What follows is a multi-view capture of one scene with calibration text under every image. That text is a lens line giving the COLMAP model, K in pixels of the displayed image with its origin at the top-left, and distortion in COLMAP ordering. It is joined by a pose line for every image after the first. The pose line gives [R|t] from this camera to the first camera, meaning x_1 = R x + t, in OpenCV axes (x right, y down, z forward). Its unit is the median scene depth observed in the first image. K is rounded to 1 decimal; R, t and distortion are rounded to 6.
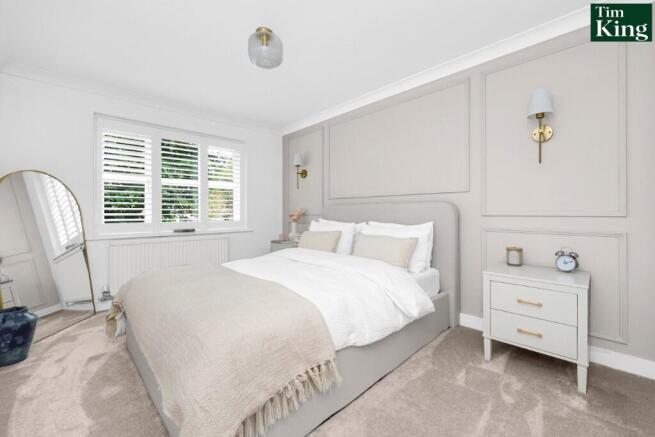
lens RADIAL K [[270.8, 0, 327.6], [0, 270.8, 215.1], [0, 0, 1]] dist [0.000149, 0.000016]
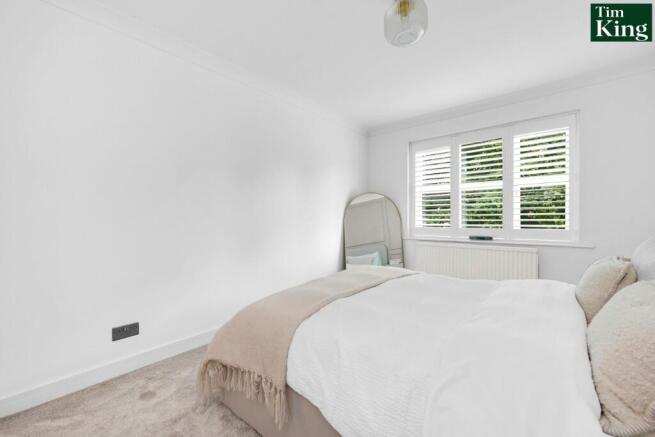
lens RADIAL K [[296.5, 0, 327.5], [0, 296.5, 218.5], [0, 0, 1]] dist [0.000192, 0.000036]
pose [[0.044891, -0.003343, -0.998986, 0.415415], [-0.003344, 0.999988, -0.003497, -0.003199], [0.998986, 0.003497, 0.044880, 0.400677]]
